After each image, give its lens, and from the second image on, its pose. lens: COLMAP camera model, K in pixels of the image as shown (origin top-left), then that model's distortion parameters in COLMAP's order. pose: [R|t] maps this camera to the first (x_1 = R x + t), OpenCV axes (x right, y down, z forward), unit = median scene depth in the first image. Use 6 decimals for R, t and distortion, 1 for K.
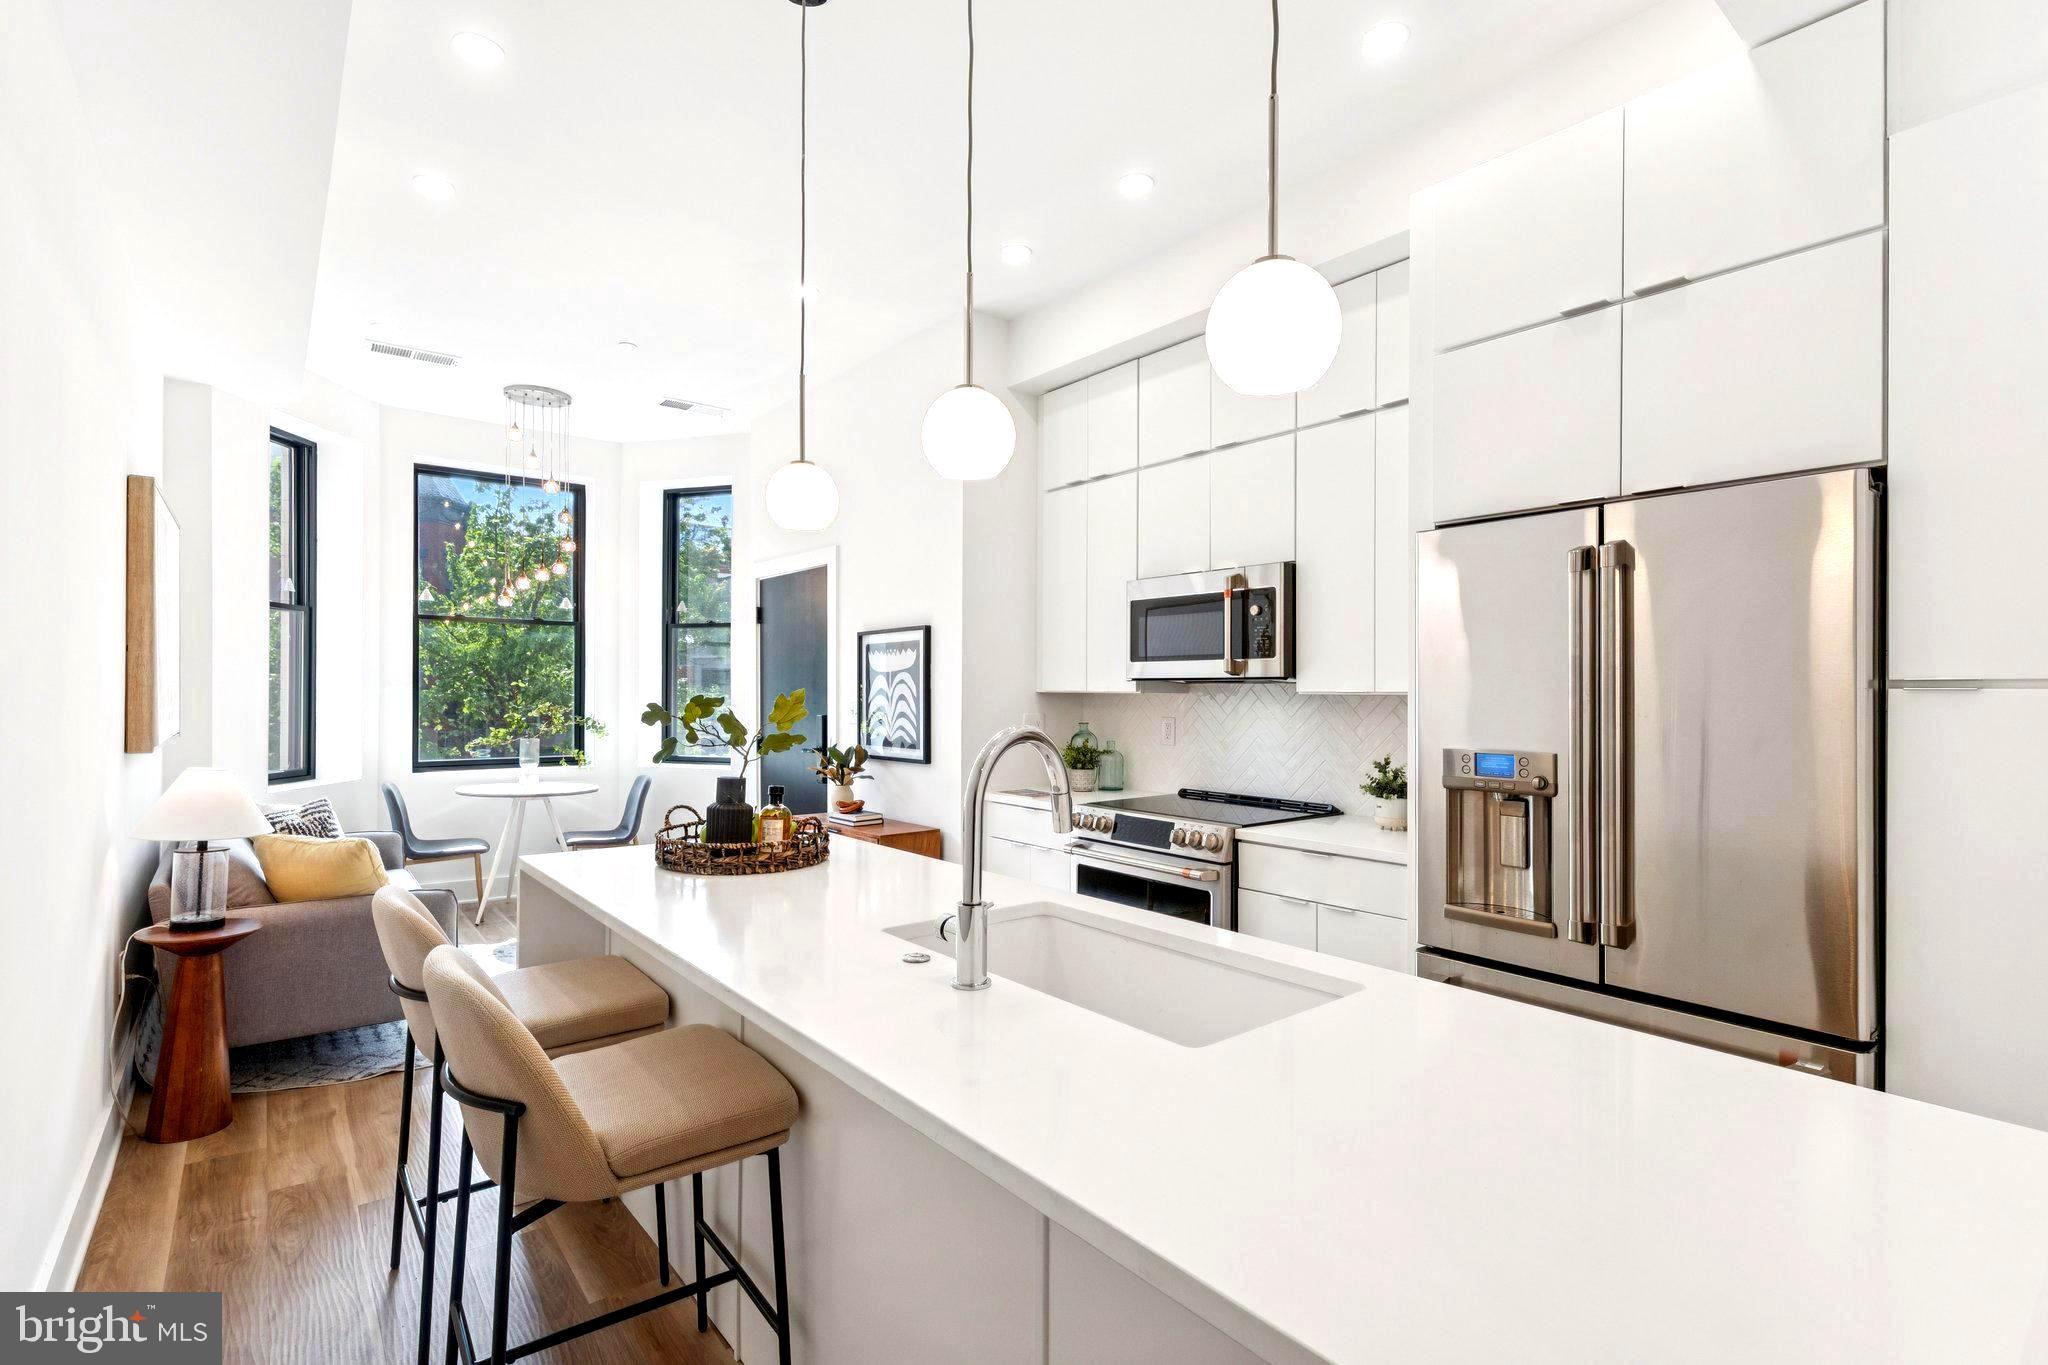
lens RADIAL K [[953.6, 0, 1048.2], [0, 953.6, 699.1], [0, 0, 1]] dist [0.014585, -0.008994]
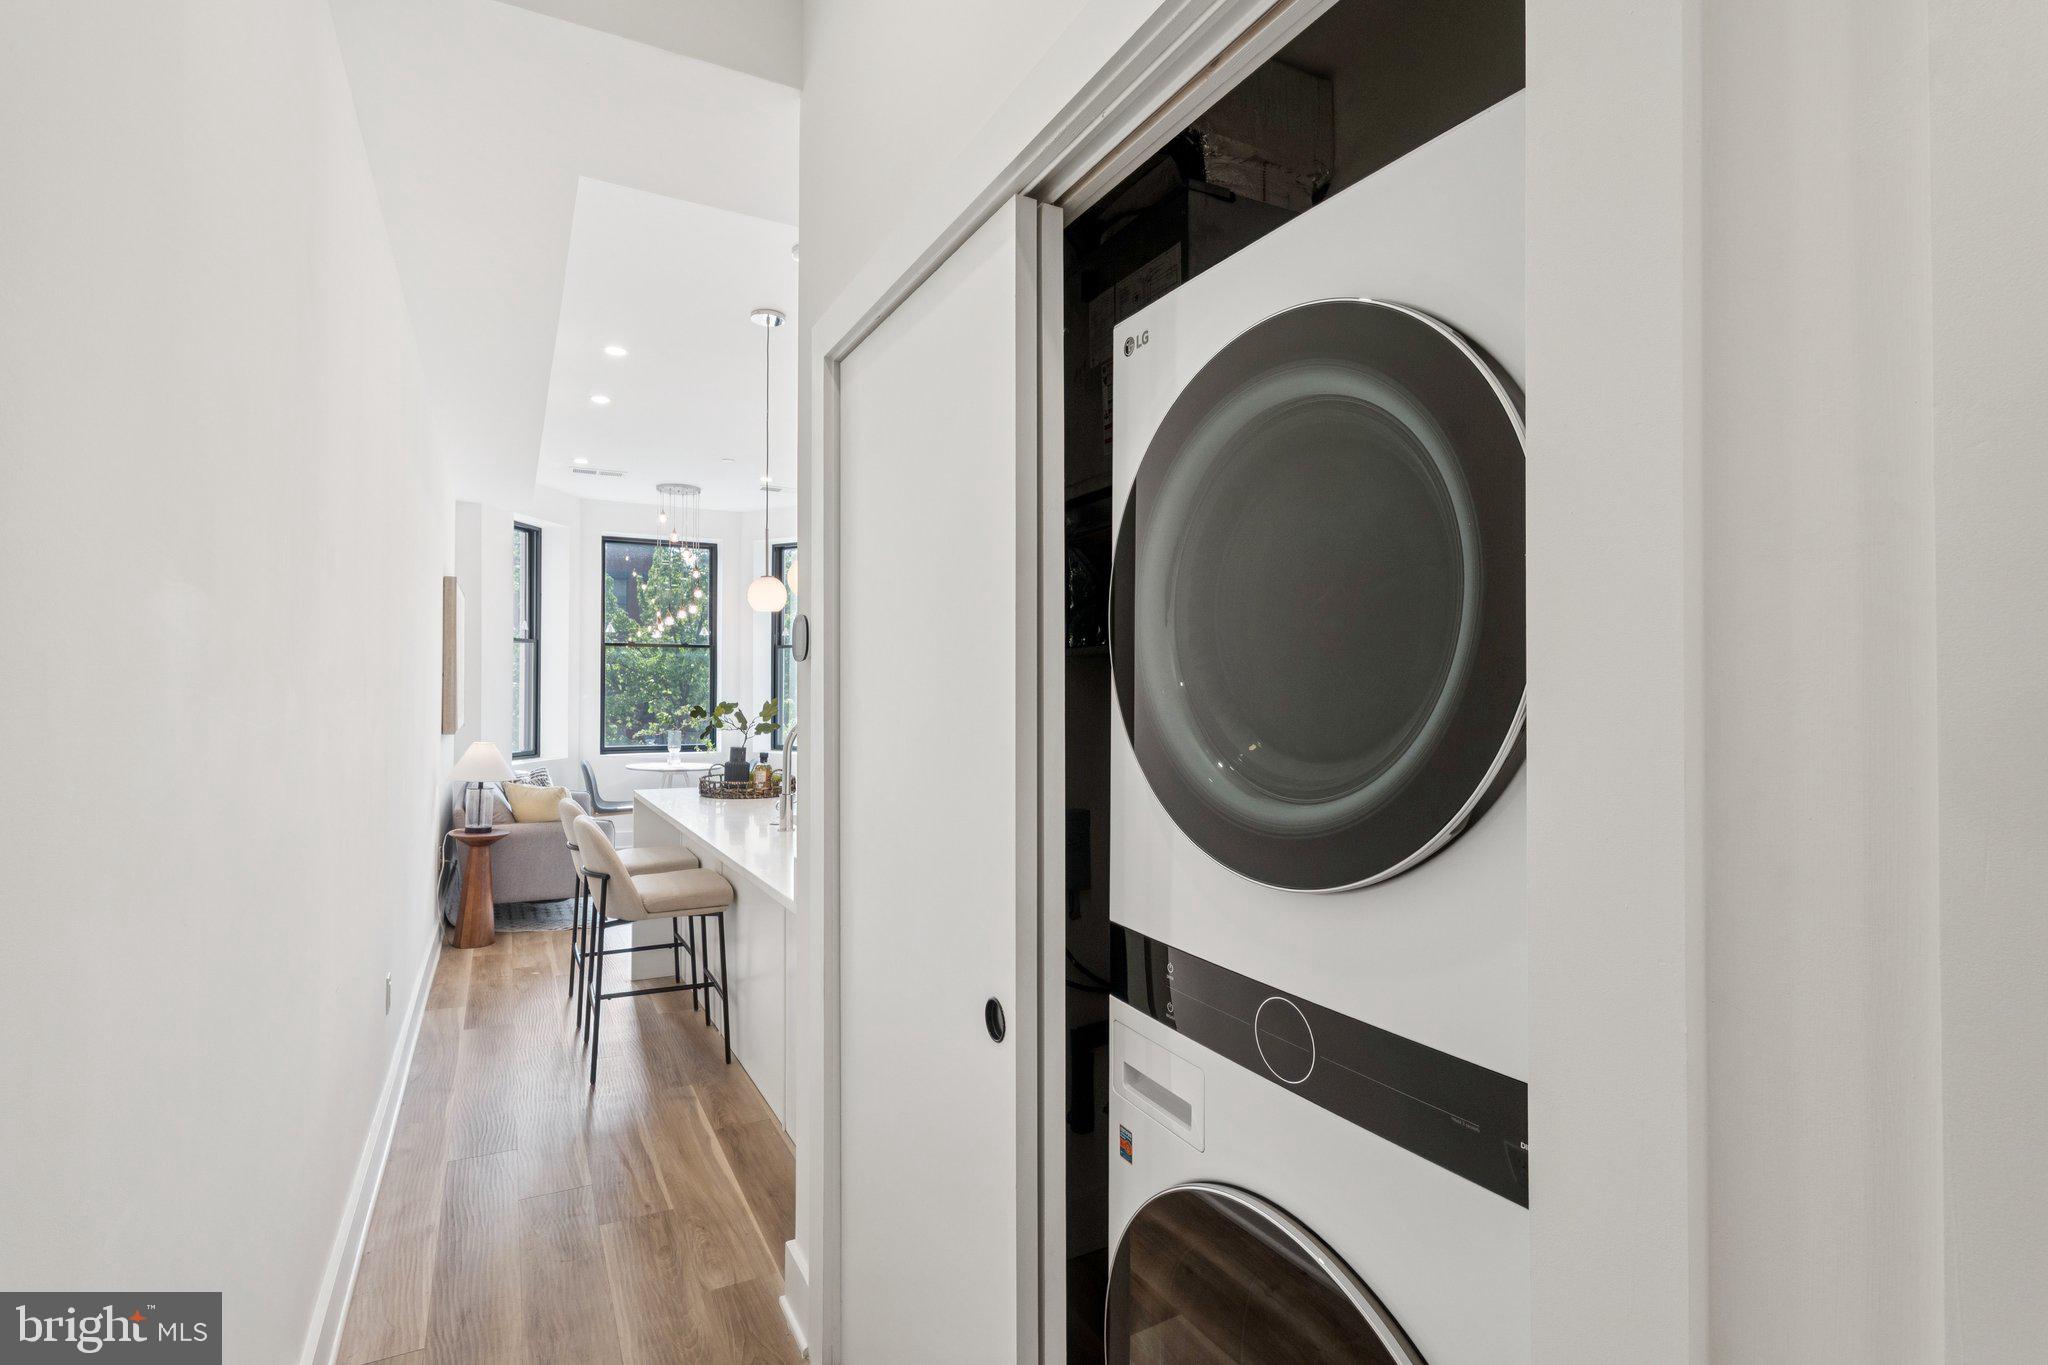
lens RADIAL K [[967.7, 0, 1021.1], [0, 967.7, 691.2], [0, 0, 1]] dist [-0.001564, -0.000054]
pose [[0.980786, -0.004707, -0.195032, 0.370452], [0.002894, 0.999950, -0.009581, -0.002543], [0.195067, 0.008833, 0.980750, -0.463503]]
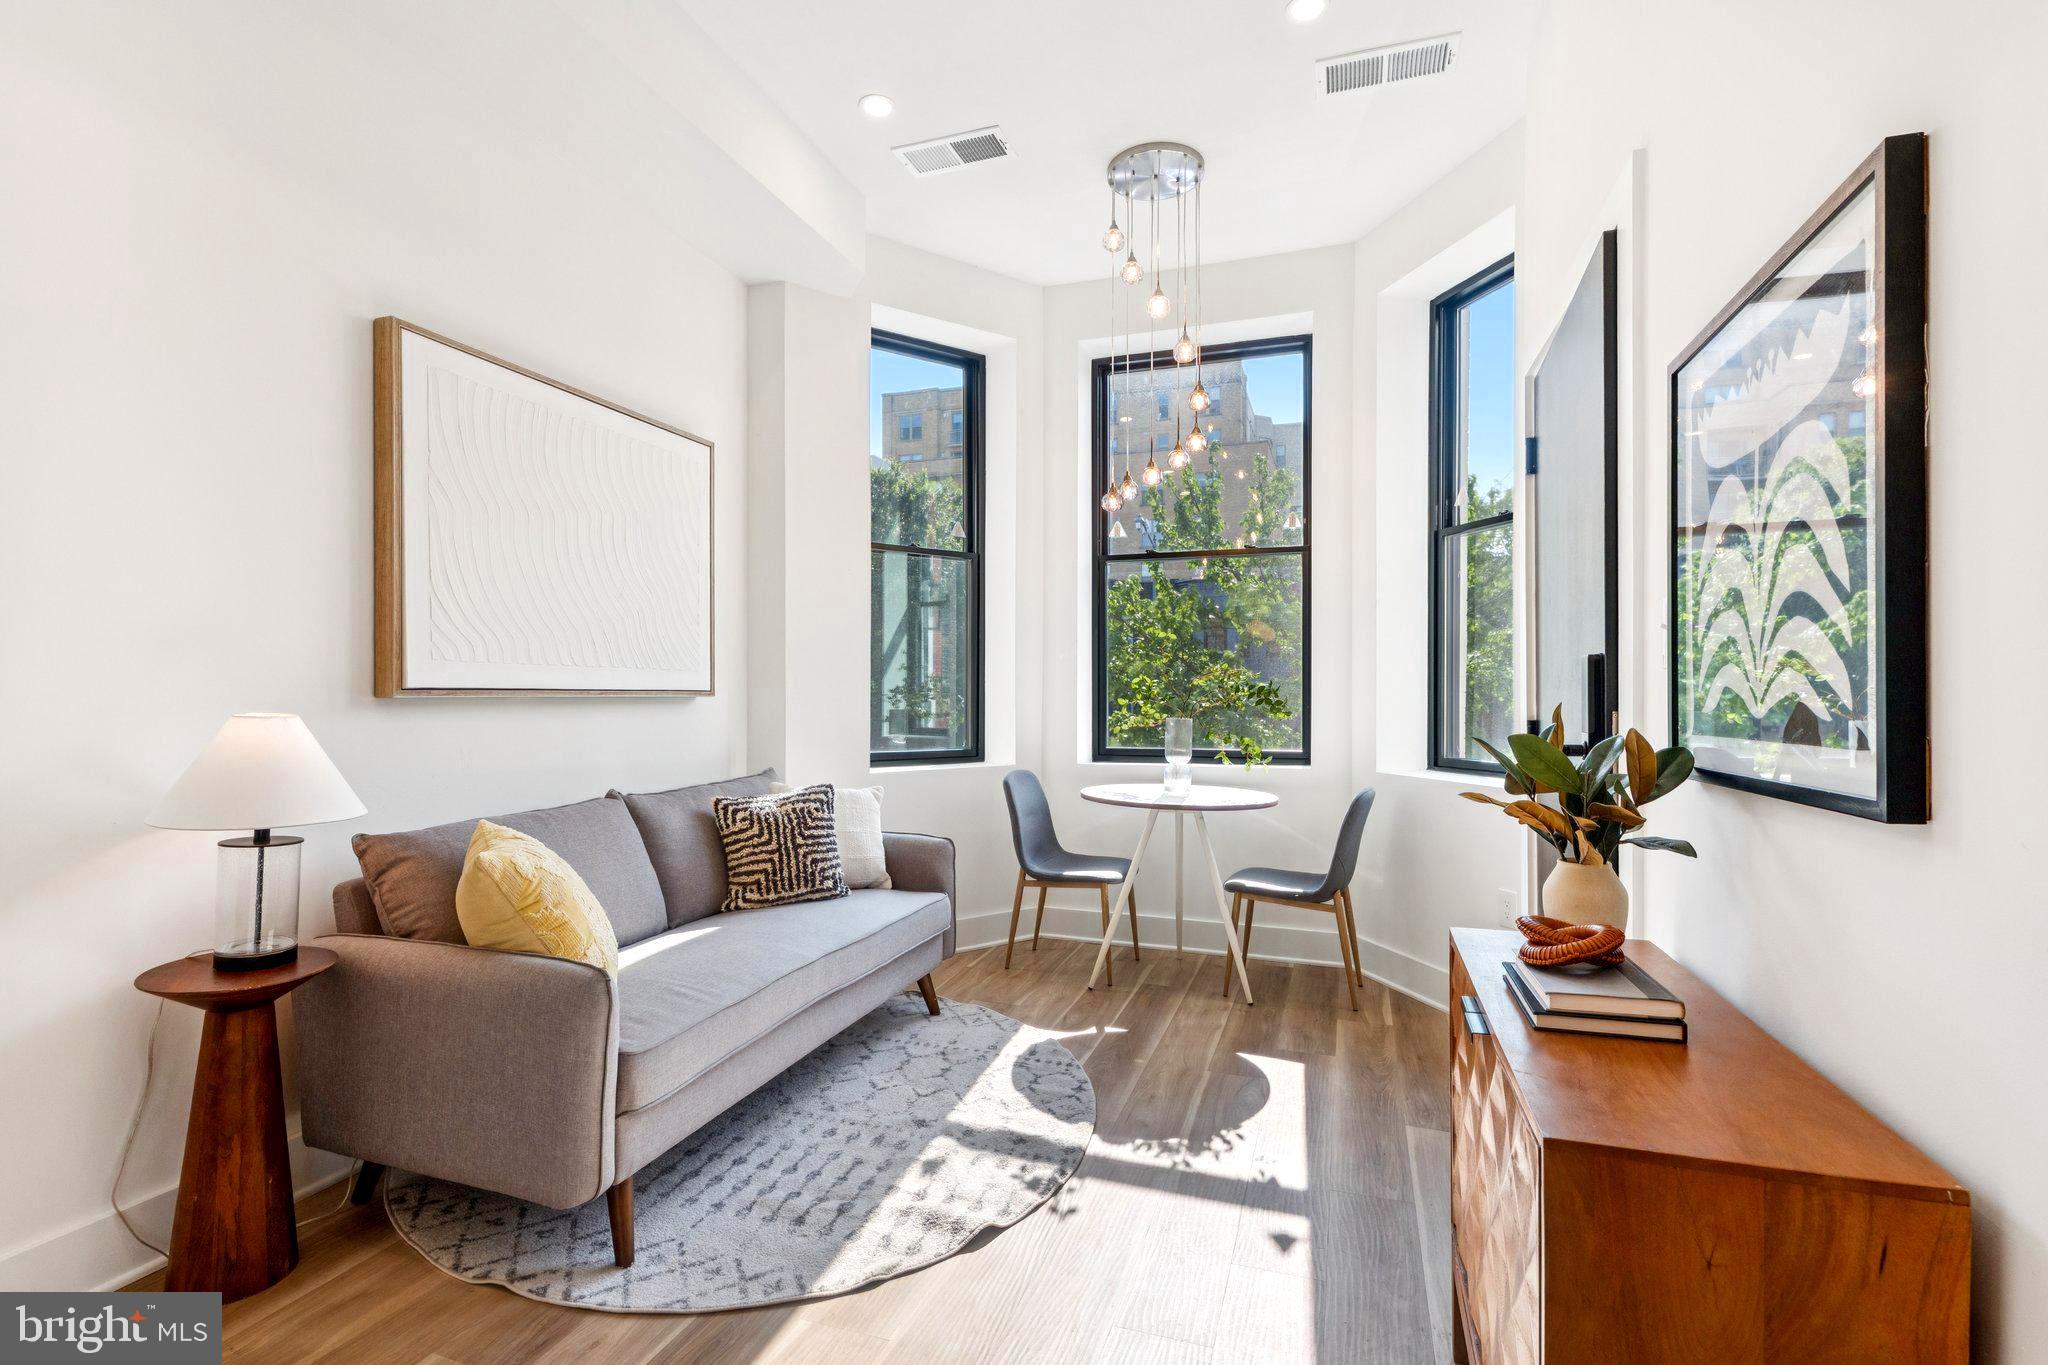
lens RADIAL K [[977.9, 0, 972.4], [0, 977.9, 681.7], [0, 0, 1]] dist [-0.000770, 0.000070]
pose [[0.502604, -0.018336, -0.864322, -0.059344], [-0.002481, 0.999740, -0.022652, 0.051634], [0.864513, 0.013529, 0.502428, 0.872112]]
